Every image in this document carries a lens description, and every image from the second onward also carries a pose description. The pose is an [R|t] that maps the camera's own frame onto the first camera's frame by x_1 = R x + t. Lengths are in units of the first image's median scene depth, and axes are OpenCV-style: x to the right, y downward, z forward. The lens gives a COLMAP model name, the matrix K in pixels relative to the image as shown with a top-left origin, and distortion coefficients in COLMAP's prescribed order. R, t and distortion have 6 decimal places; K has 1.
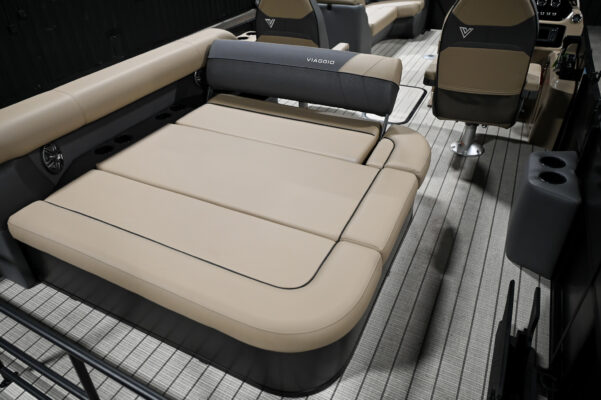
lens RADIAL K [[432.9, 0, 278.2], [0, 432.9, 184.9], [0, 0, 1]] dist [-0.003816, -0.003596]
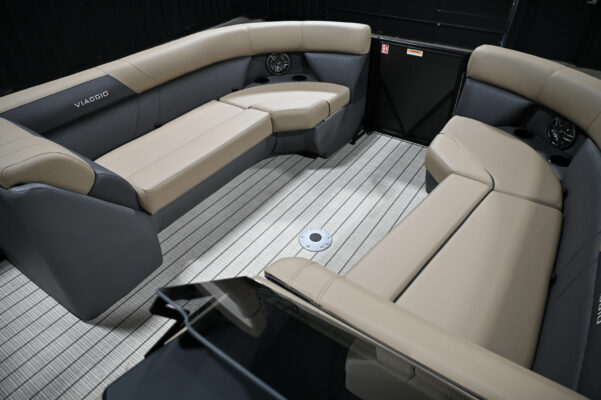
lens RADIAL K [[402.6, 0, 300.5], [0, 402.6, 200.0], [0, 0, 1]] dist [-0.005298, -0.001319]
pose [[0.994754, 0.086168, -0.055129, 0.763943], [-0.080699, 0.992227, 0.094732, -0.807892], [0.062863, -0.089786, 0.993975, 1.222558]]
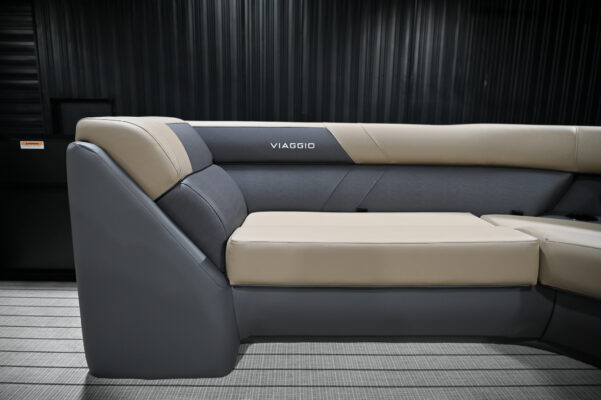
lens RADIAL K [[395.1, 0, 300.5], [0, 395.1, 200.0], [0, 0, 1]] dist [-0.007921, -0.000517]
pose [[0.487745, 0.216950, -0.845599, 0.869002], [-0.505674, 0.859791, -0.071084, -0.780141], [0.711617, 0.462268, 0.529065, 1.742391]]
